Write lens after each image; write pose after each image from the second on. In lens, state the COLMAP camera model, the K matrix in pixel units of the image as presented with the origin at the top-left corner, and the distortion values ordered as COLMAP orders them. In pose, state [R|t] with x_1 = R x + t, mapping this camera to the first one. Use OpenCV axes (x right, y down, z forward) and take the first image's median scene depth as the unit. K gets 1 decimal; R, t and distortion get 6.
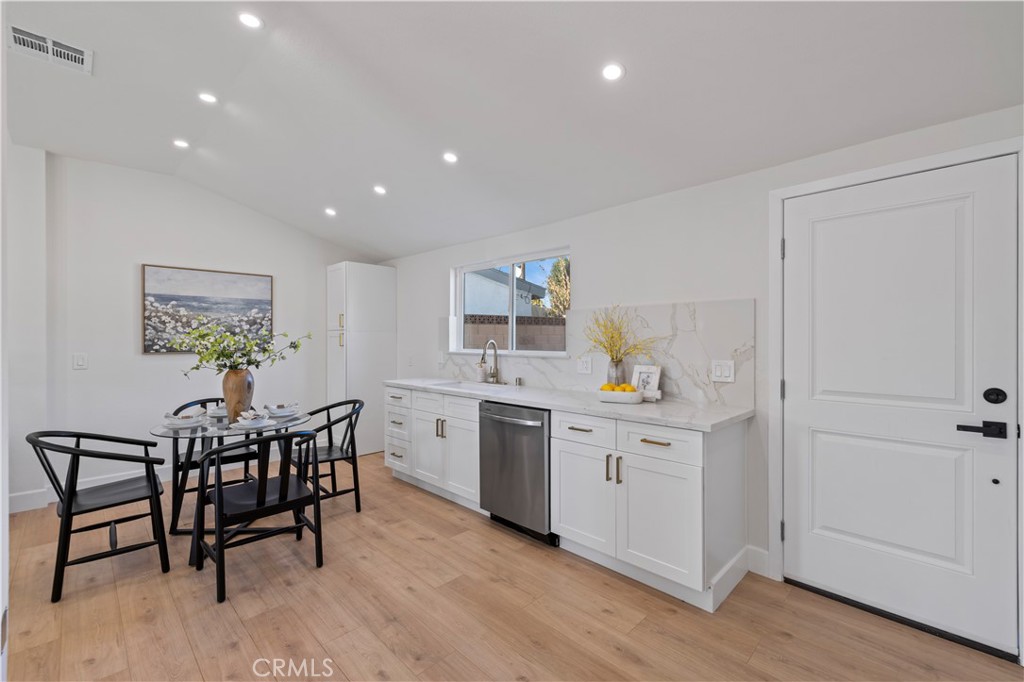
lens RADIAL K [[432.7, 0, 506.5], [0, 432.7, 340.1], [0, 0, 1]] dist [0.001185, 0.000655]
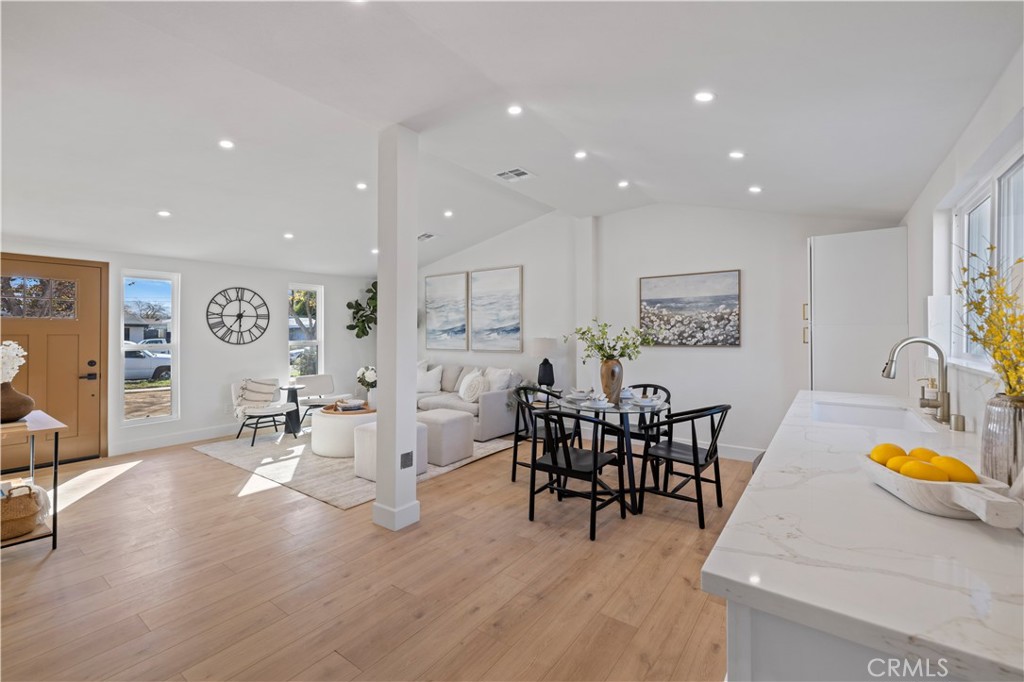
lens RADIAL K [[432.7, 0, 506.1], [0, 432.7, 333.4], [0, 0, 1]] dist [0.001185, 0.000655]
pose [[0.146887, -0.000863, -0.989153, 0.555474], [-0.001129, 0.999999, -0.001040, -0.004530], [0.989153, 0.001269, 0.146885, 0.537182]]
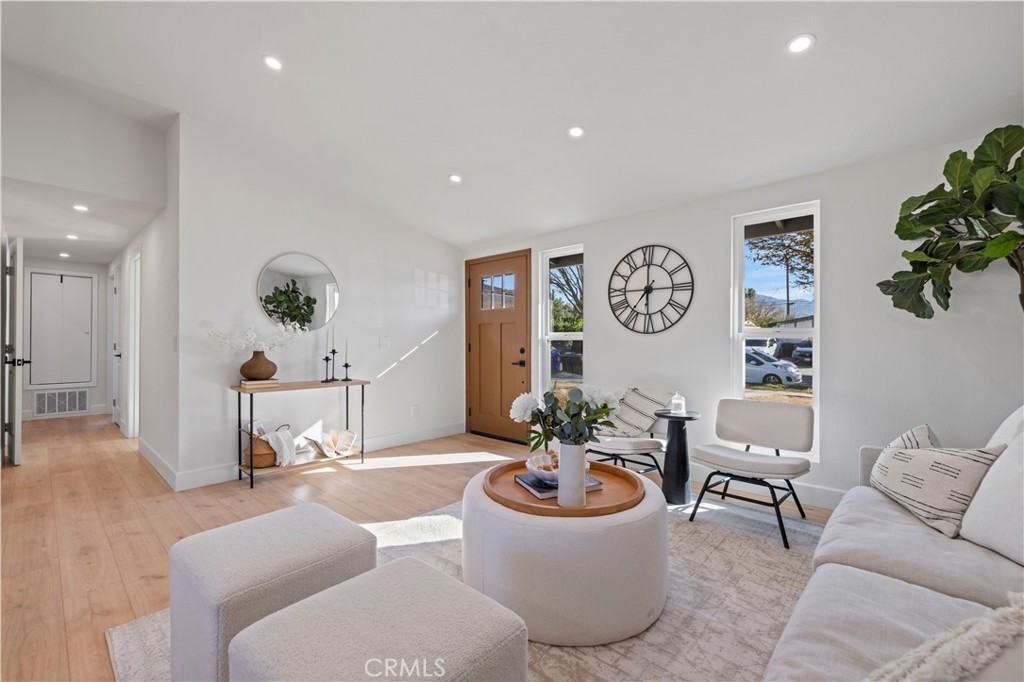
lens RADIAL K [[432.7, 0, 508.3], [0, 432.7, 340.2], [0, 0, 1]] dist [0.001185, 0.000655]
pose [[-0.999256, 0.000065, -0.038571, -1.171587], [-0.000079, 0.999993, 0.003739, 0.061921], [0.038571, 0.003740, -0.999249, 0.896864]]
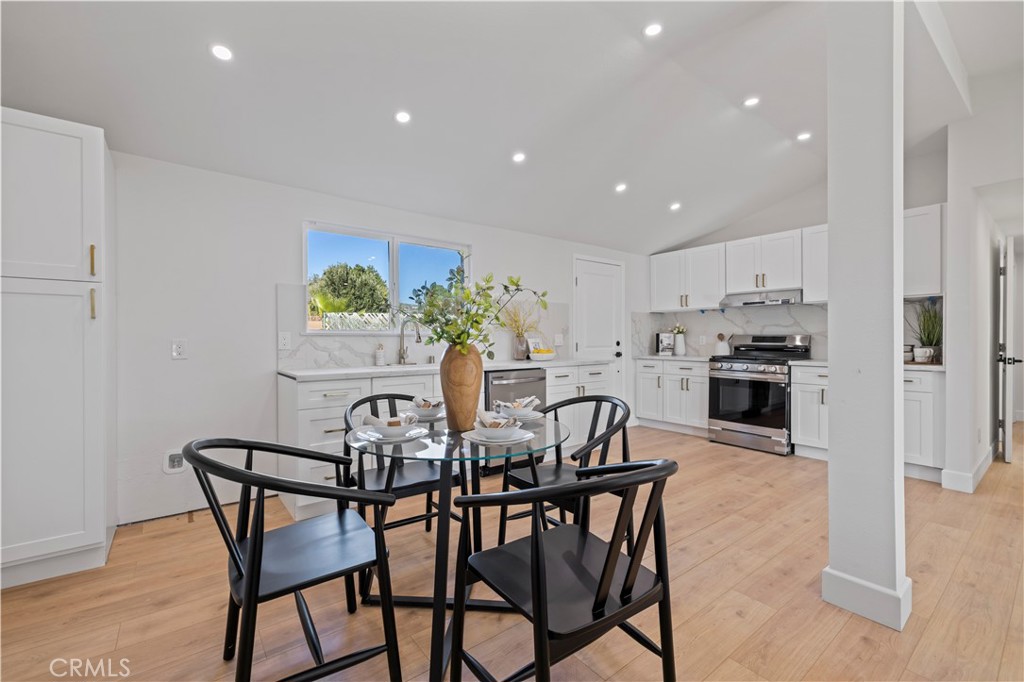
lens RADIAL K [[432.7, 0, 507.0], [0, 432.7, 341.2], [0, 0, 1]] dist [0.001185, 0.000655]
pose [[0.128377, -0.003372, 0.991720, -1.257712], [0.005042, 0.999984, 0.002747, 0.062502], [-0.991713, 0.004647, 0.128392, 0.872461]]
